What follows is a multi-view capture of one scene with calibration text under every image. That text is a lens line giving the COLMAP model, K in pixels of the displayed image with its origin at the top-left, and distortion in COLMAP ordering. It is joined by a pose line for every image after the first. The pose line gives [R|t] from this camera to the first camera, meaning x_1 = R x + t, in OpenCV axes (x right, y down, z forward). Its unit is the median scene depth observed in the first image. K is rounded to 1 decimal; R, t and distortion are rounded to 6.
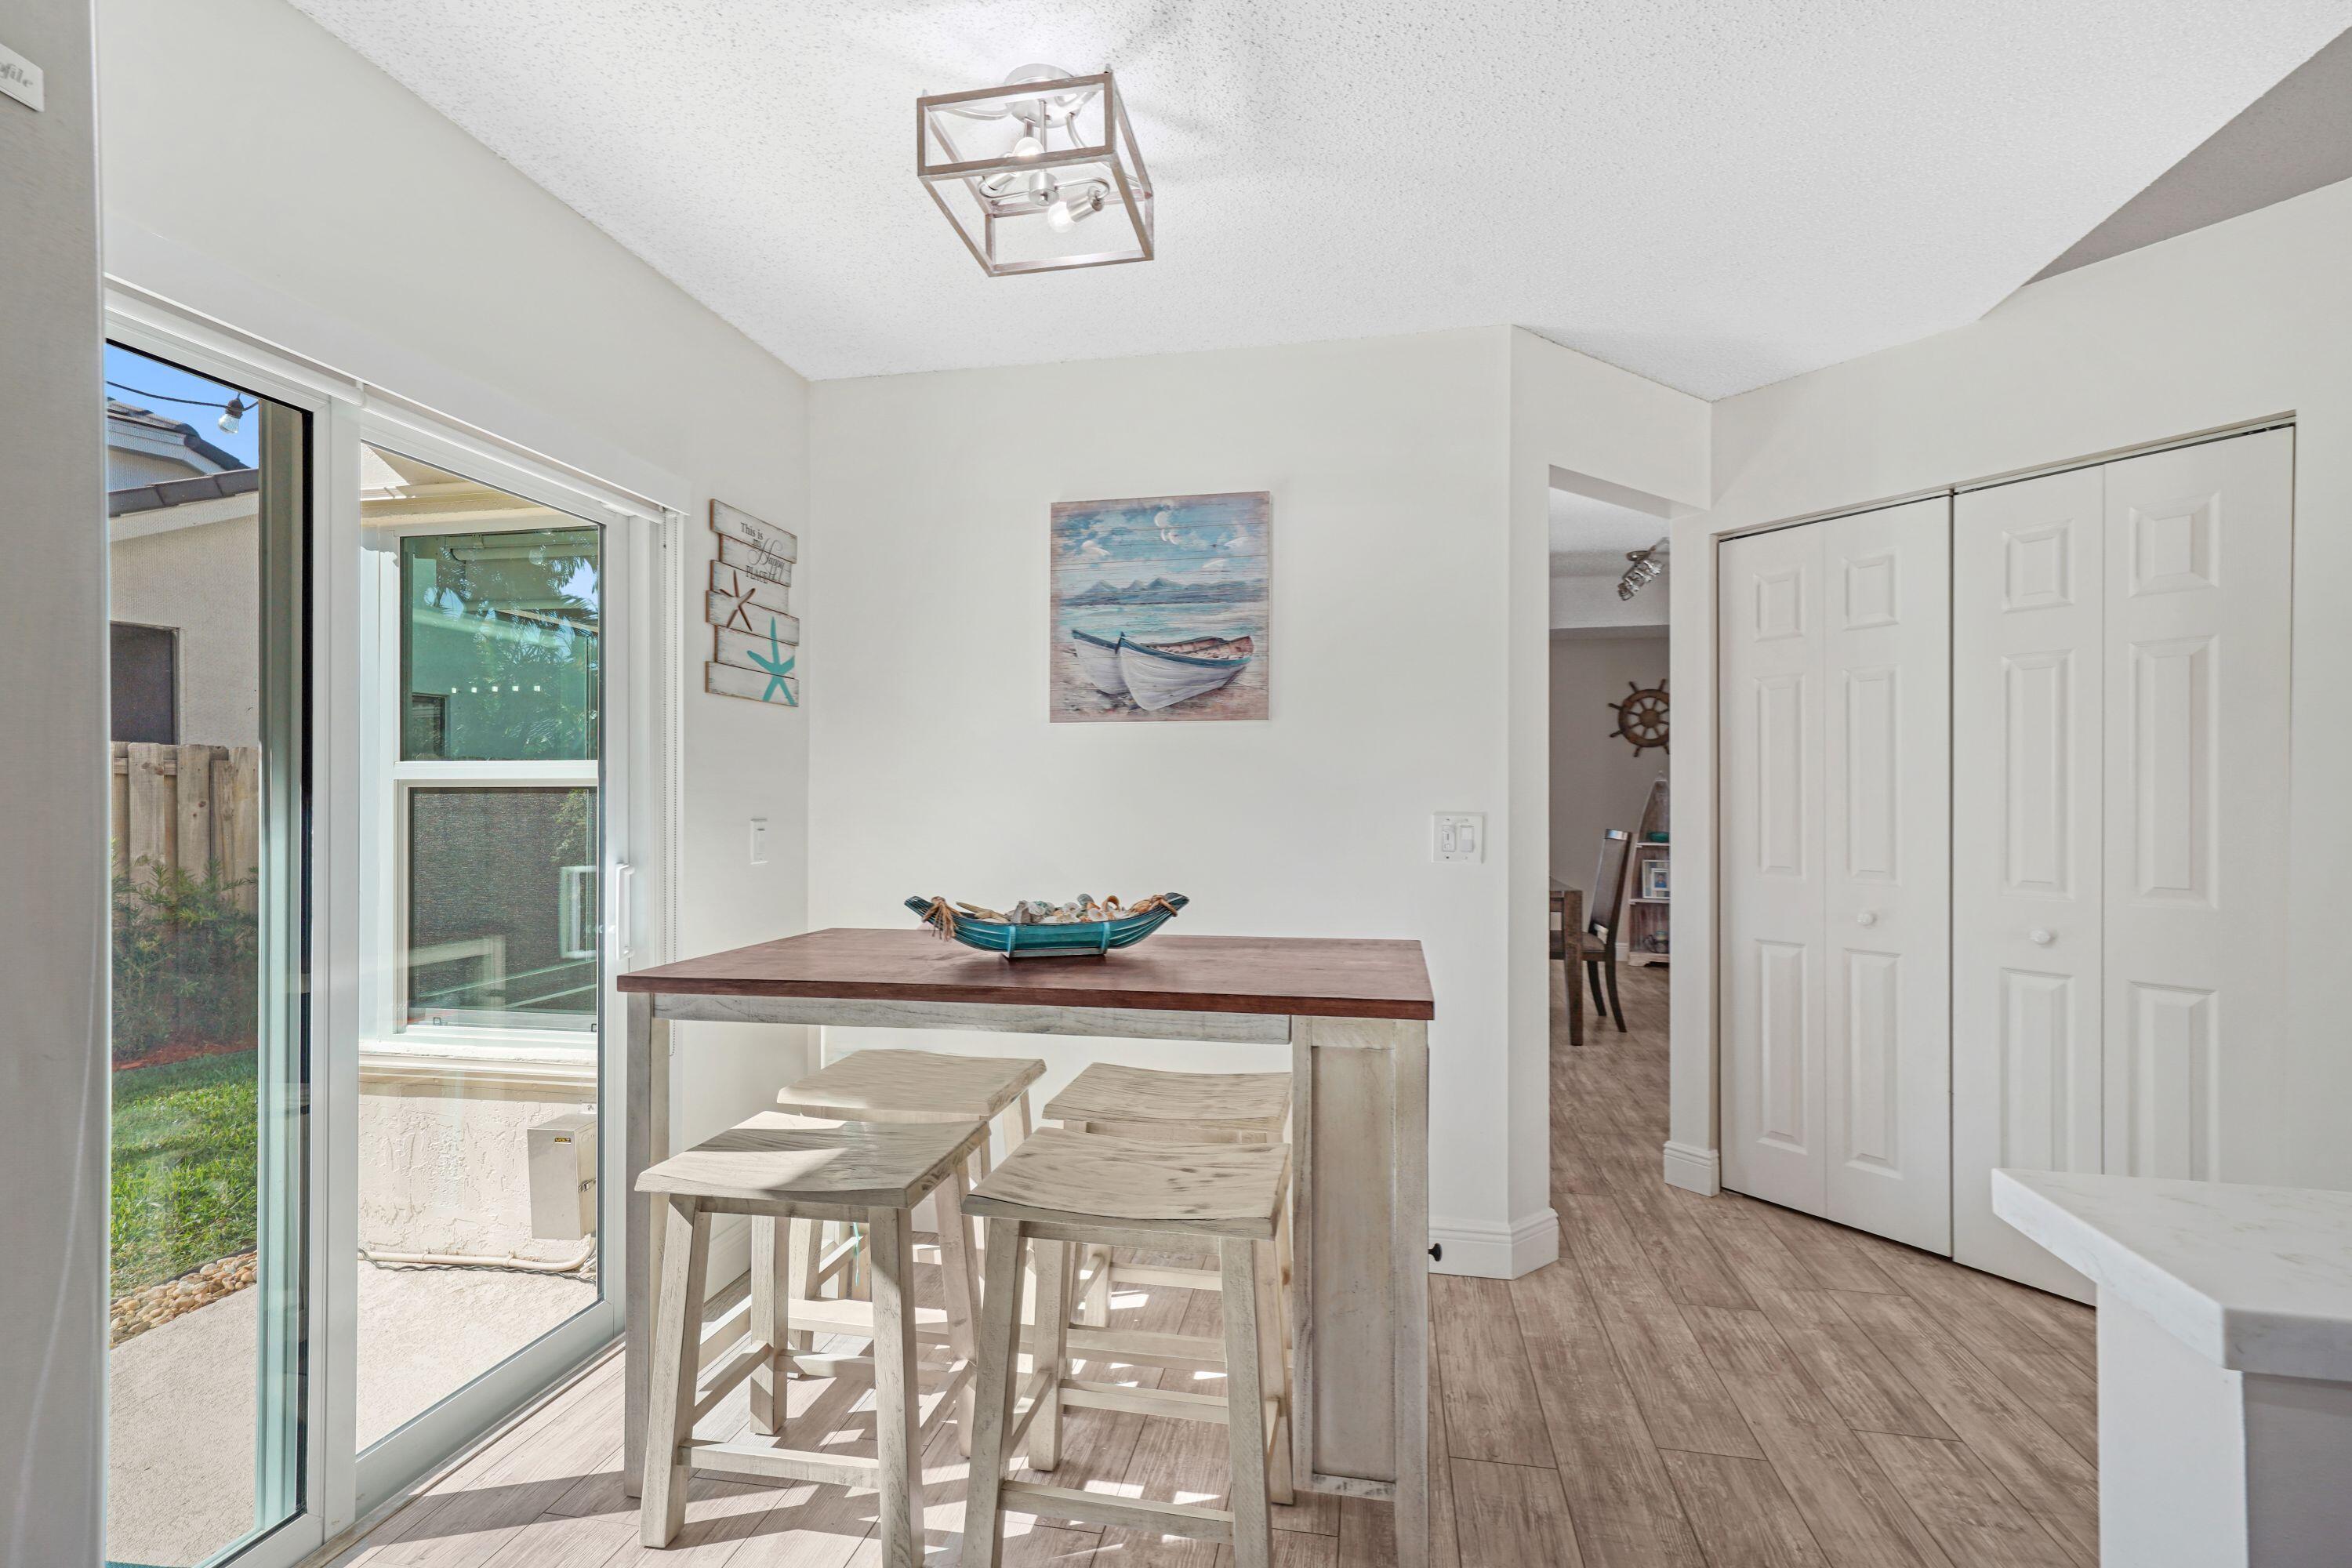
lens RADIAL K [[1004.8, 0, 1169.2], [0, 1004.8, 807.7], [0, 0, 1]] dist [-0.004040, 0.003293]
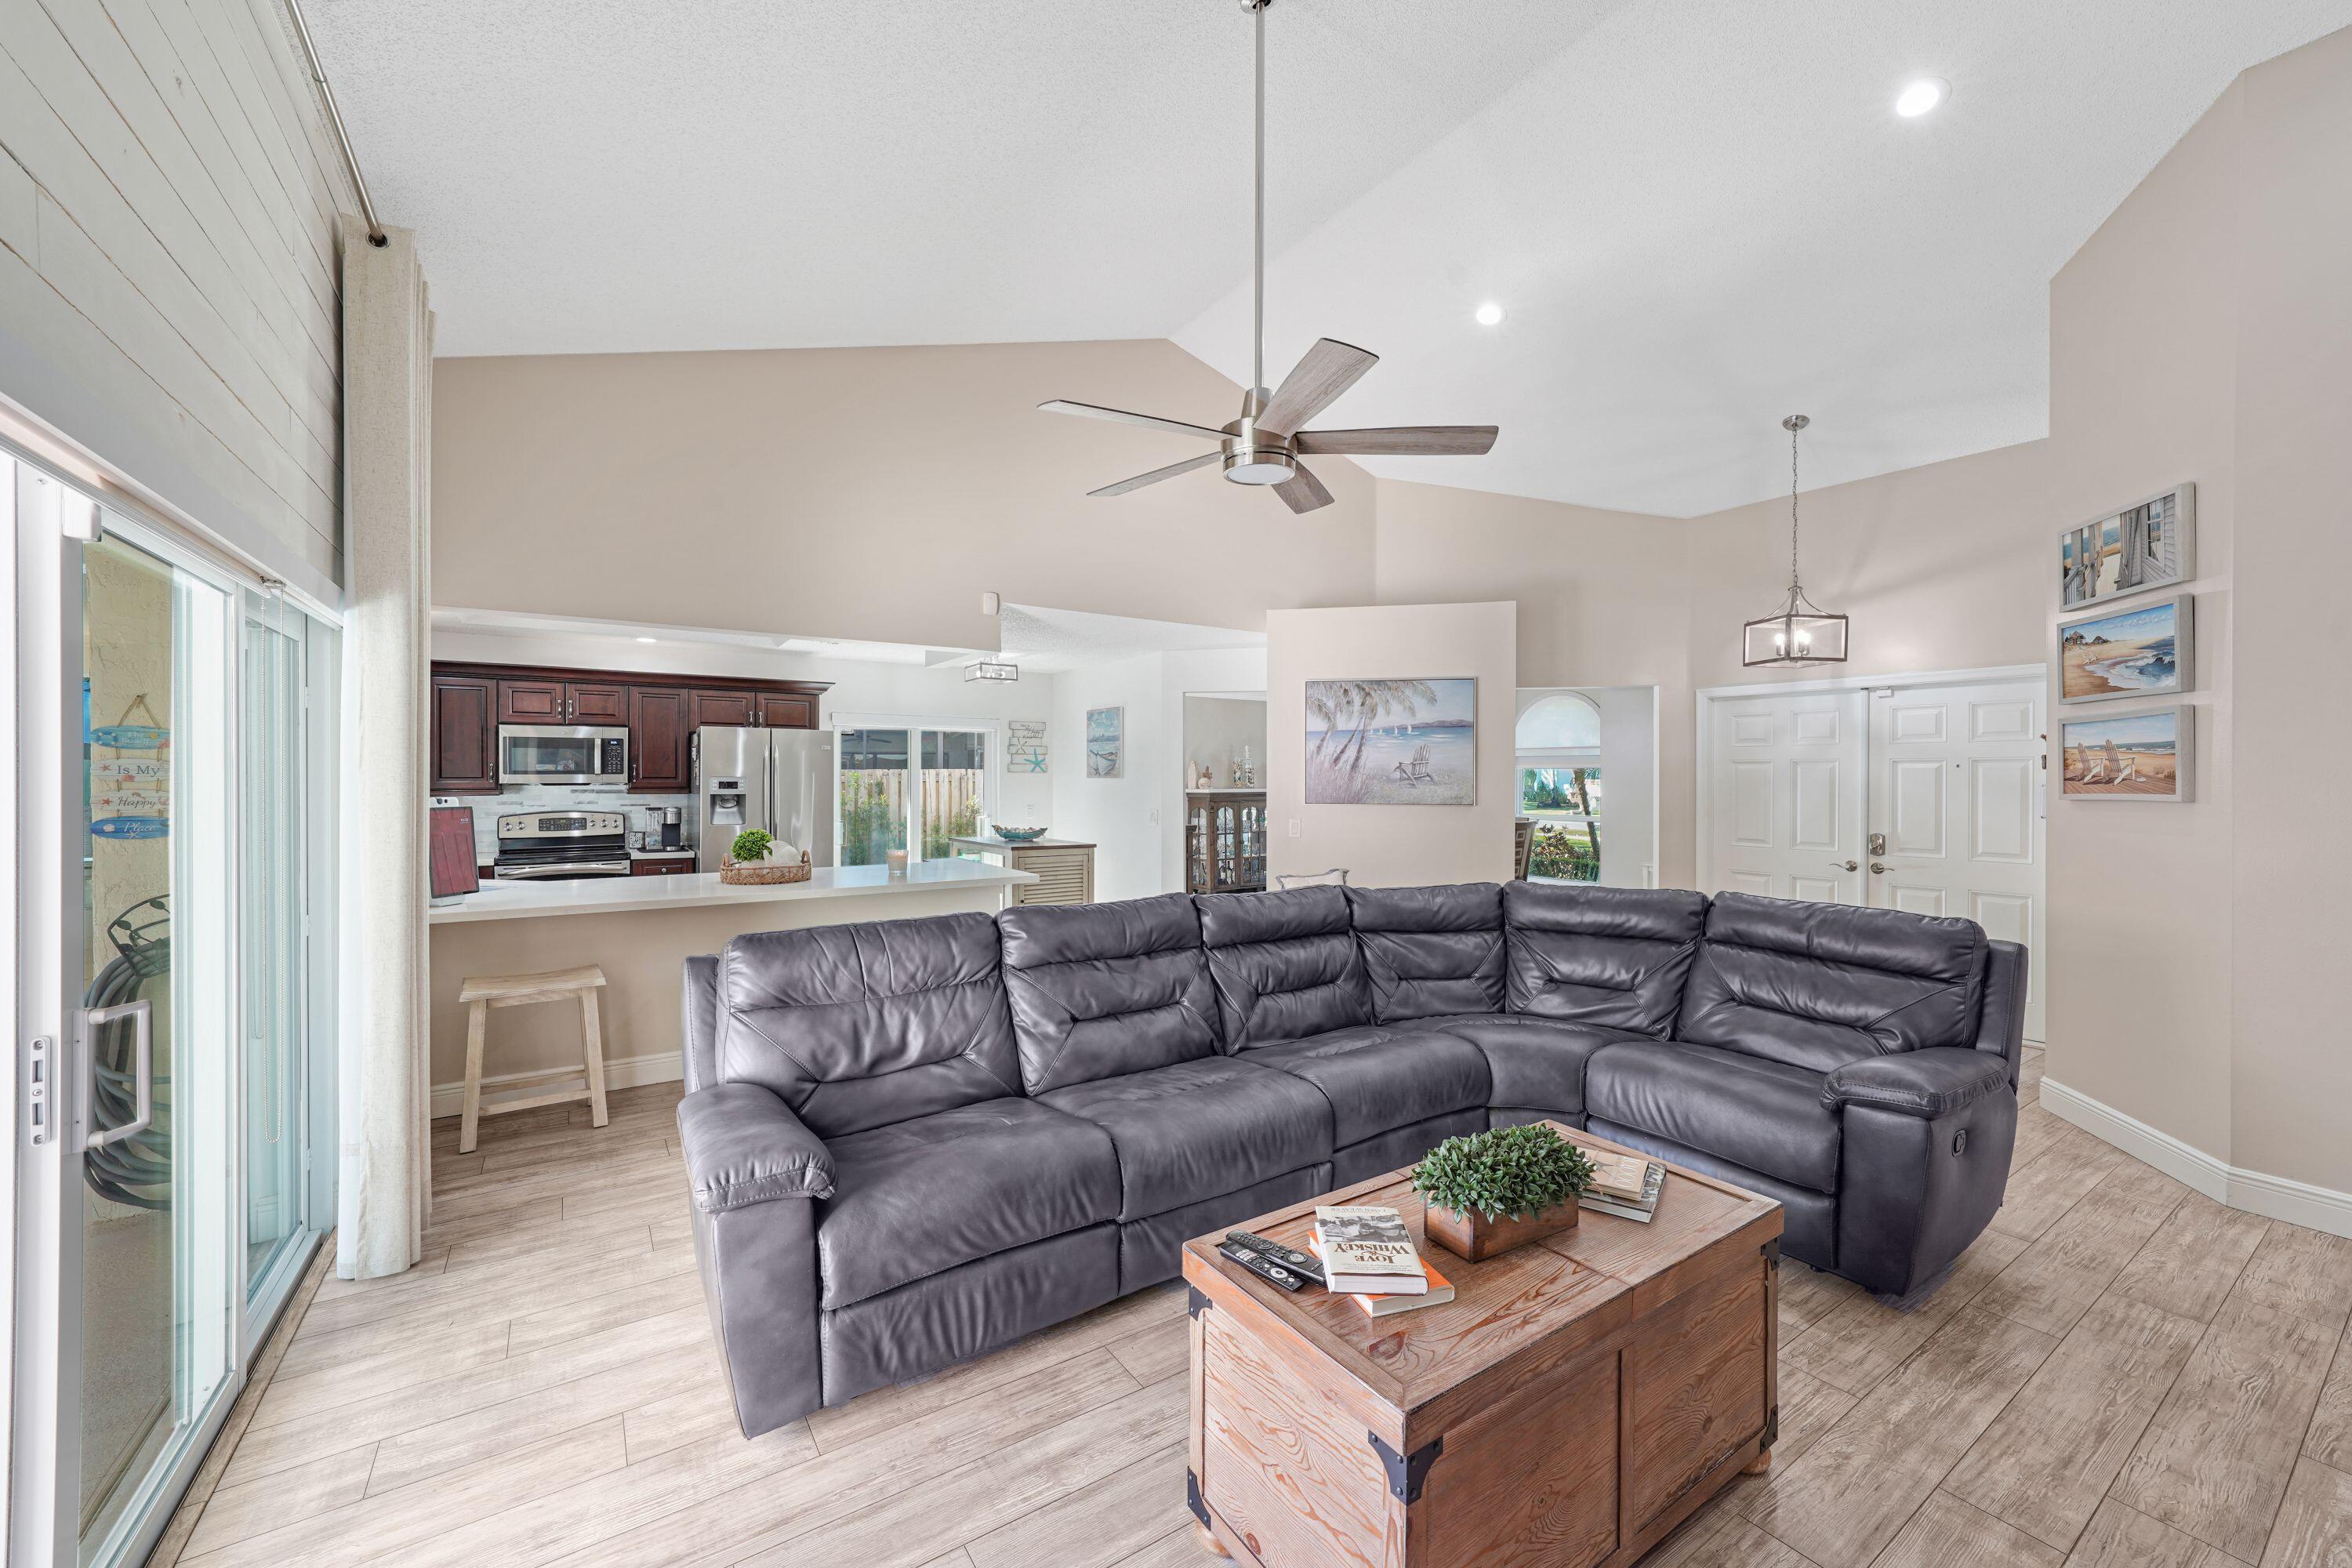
lens RADIAL K [[918.6, 0, 1180.9], [0, 918.6, 777.3], [0, 0, 1]] dist [-0.002730, -0.000118]
pose [[0.702270, 0.000906, -0.711910, 2.273800], [-0.005629, 0.999975, -0.004280, -0.077253], [0.711888, 0.007013, 0.702258, -0.899132]]
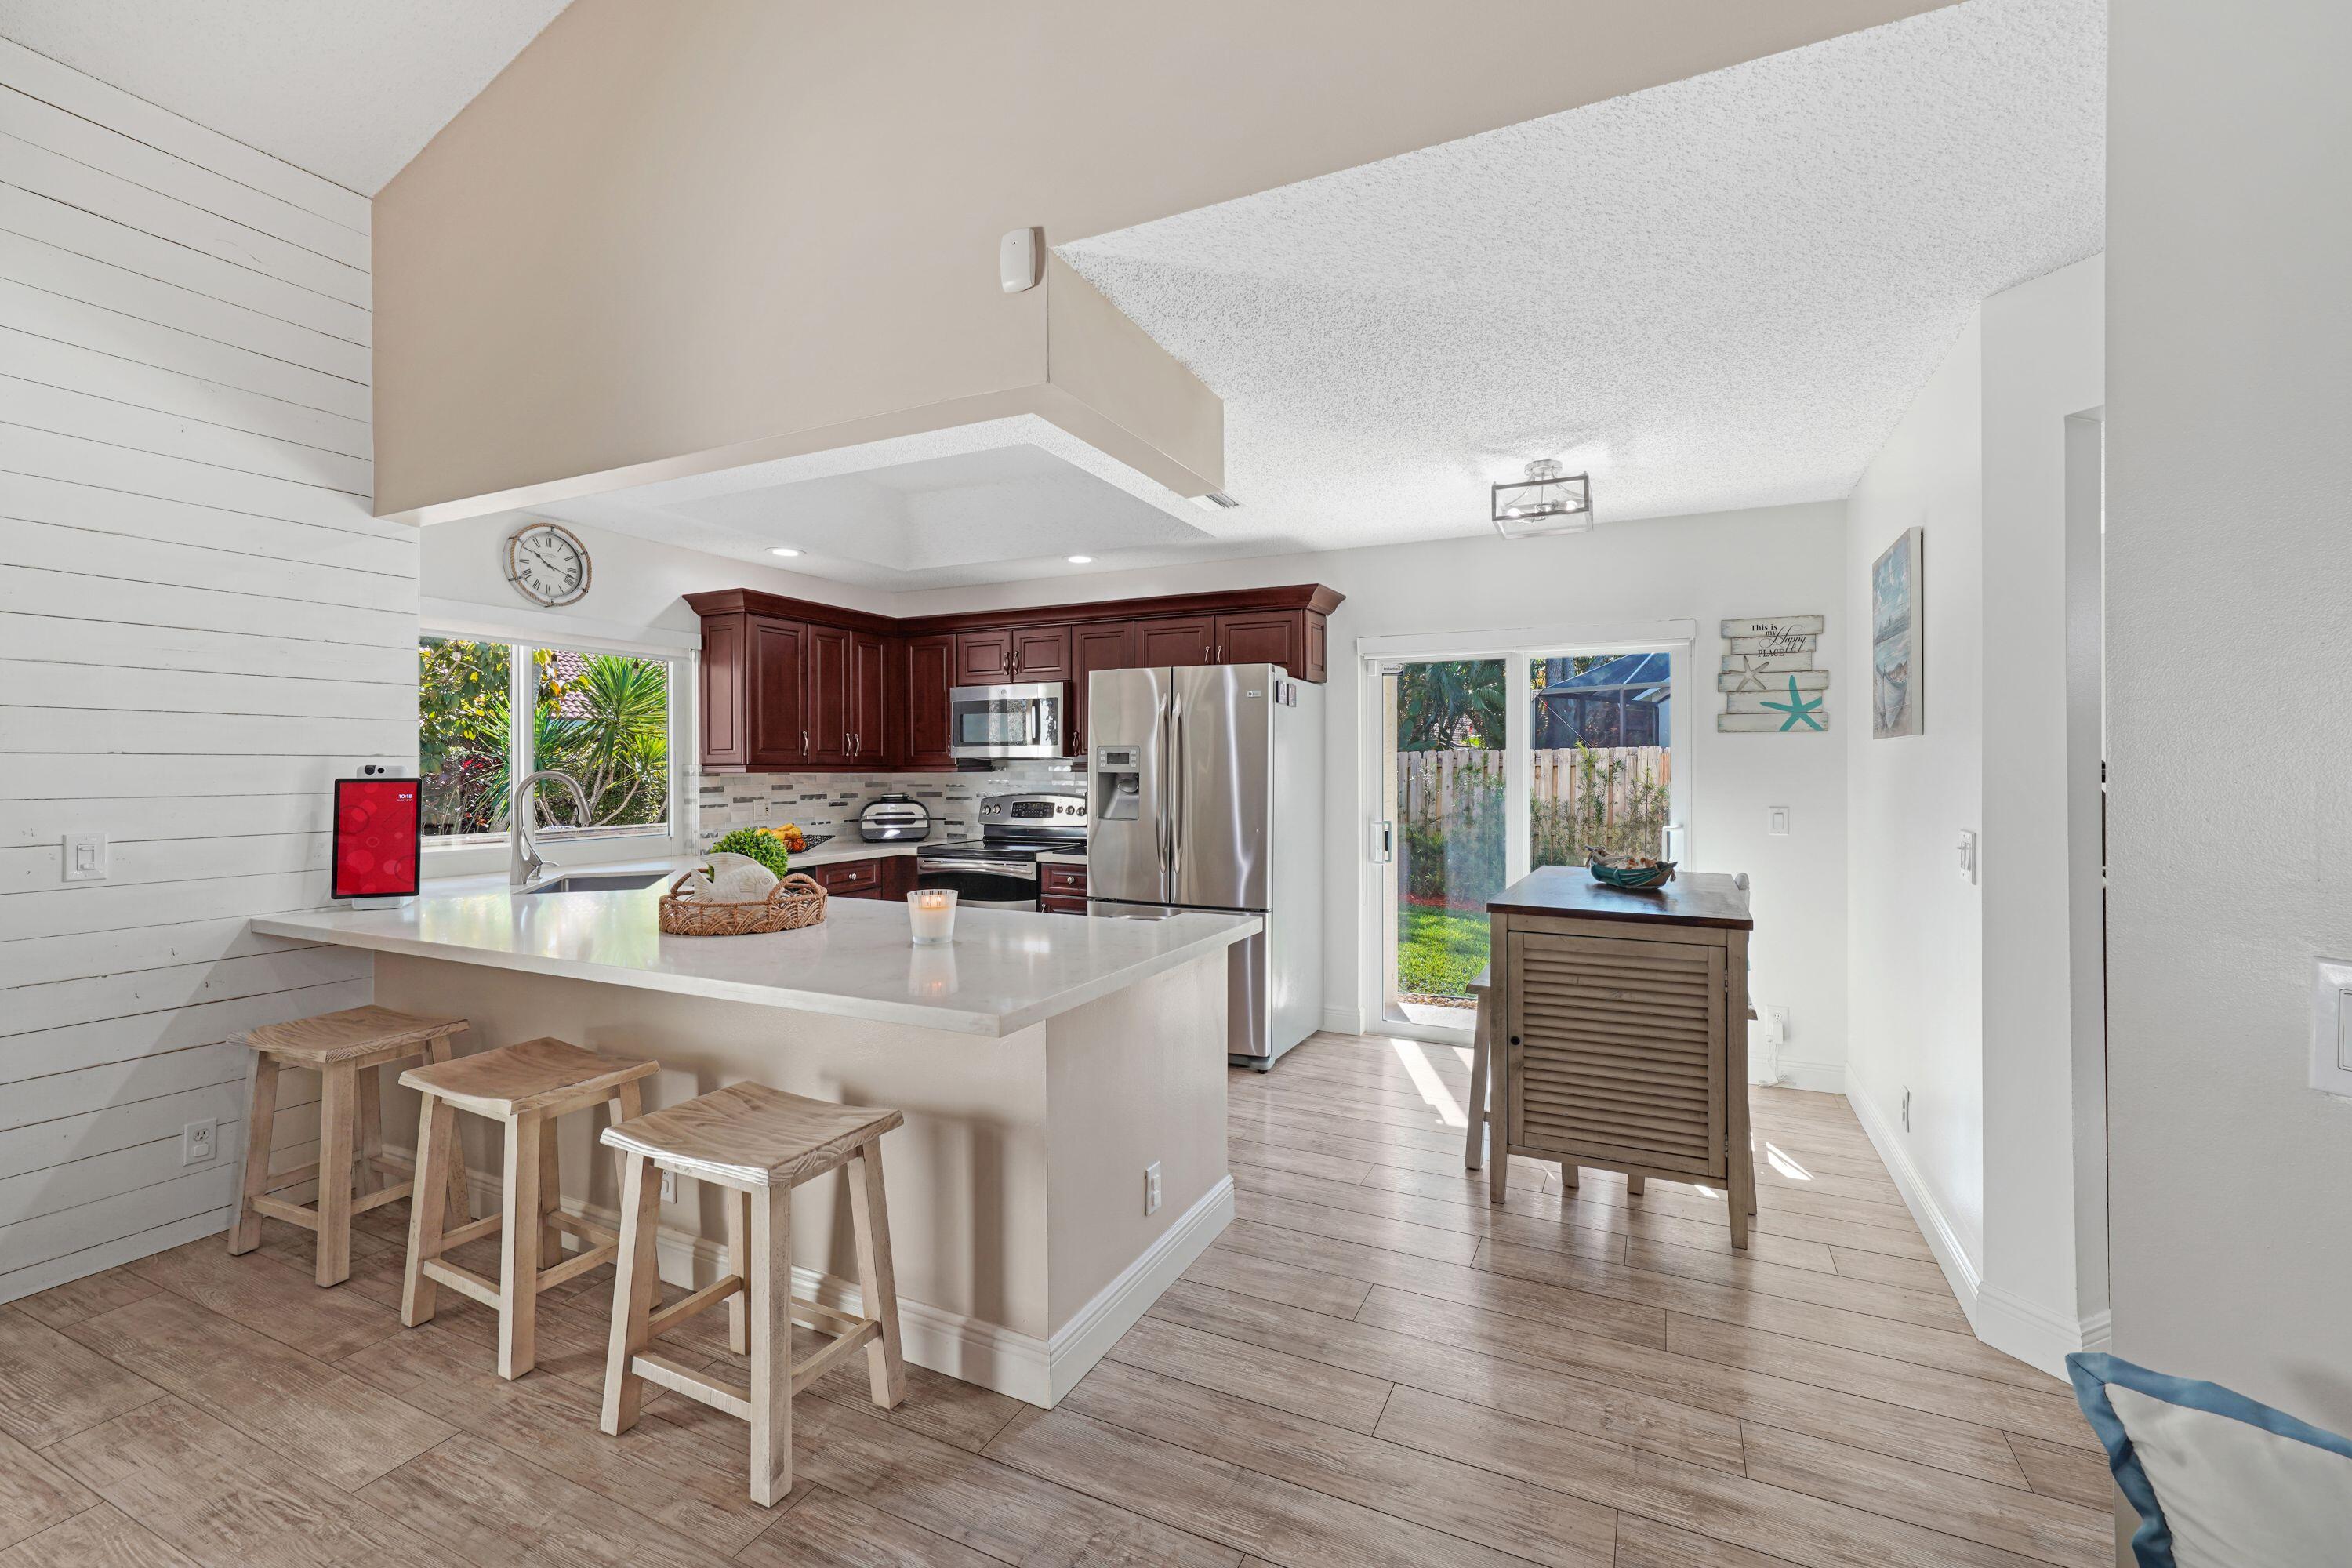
lens RADIAL K [[1004.8, 0, 1181.7], [0, 1004.8, 759.8], [0, 0, 1]] dist [-0.004040, 0.003293]
pose [[-0.258437, -0.005487, -0.966013, 1.344144], [-0.004371, 0.999980, -0.004510, -0.050847], [0.966018, 0.003057, -0.258455, 0.502519]]
